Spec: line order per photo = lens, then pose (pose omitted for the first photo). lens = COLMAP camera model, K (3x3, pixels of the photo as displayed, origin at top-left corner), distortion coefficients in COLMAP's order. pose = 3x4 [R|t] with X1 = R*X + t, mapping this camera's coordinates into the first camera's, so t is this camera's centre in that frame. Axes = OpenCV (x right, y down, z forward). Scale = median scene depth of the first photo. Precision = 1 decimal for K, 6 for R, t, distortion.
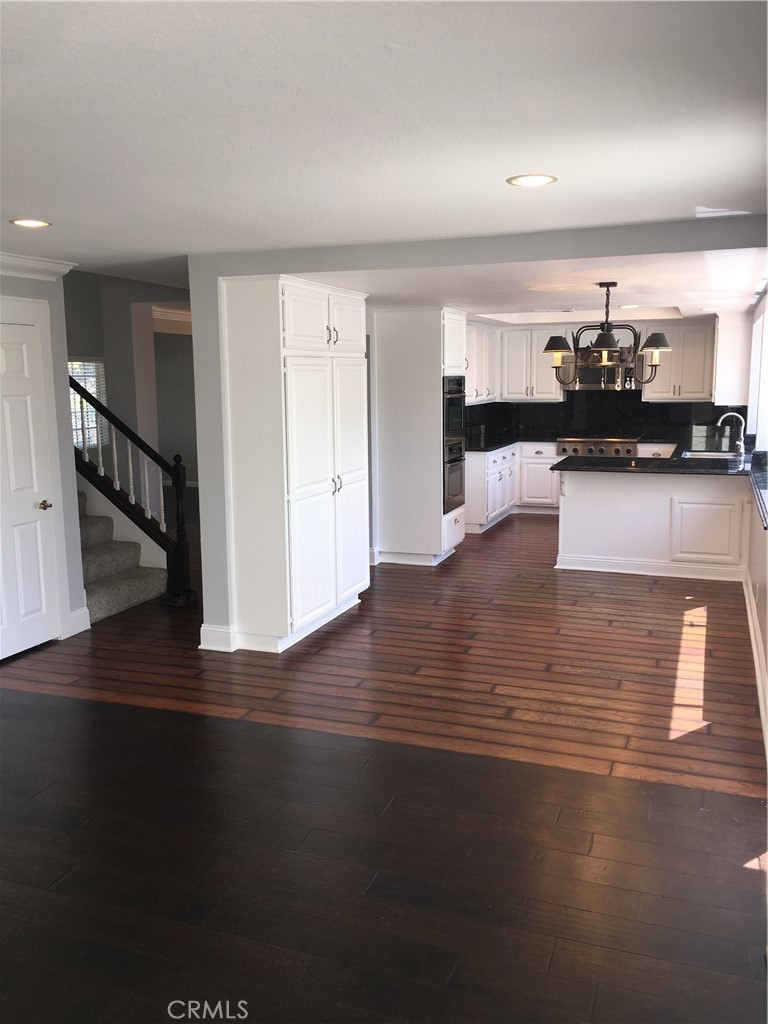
lens RADIAL K [[878.7, 0, 384.0], [0, 878.7, 512.0], [0, 0, 1]] dist [0.087682, -0.104528]
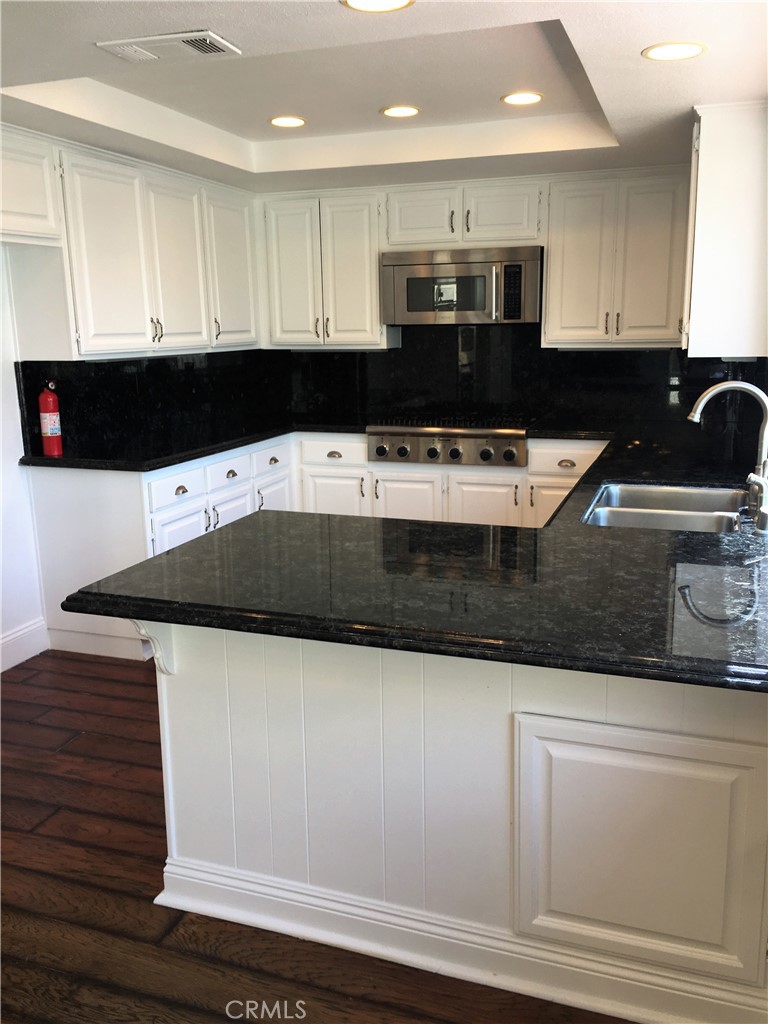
lens RADIAL K [[878.7, 0, 384.0], [0, 878.7, 512.0], [0, 0, 1]] dist [0.087682, -0.104528]
pose [[0.999861, -0.008231, 0.014492, 0.201535], [0.007365, 0.998242, 0.058805, -0.065951], [-0.014950, -0.058690, 0.998164, 0.527234]]
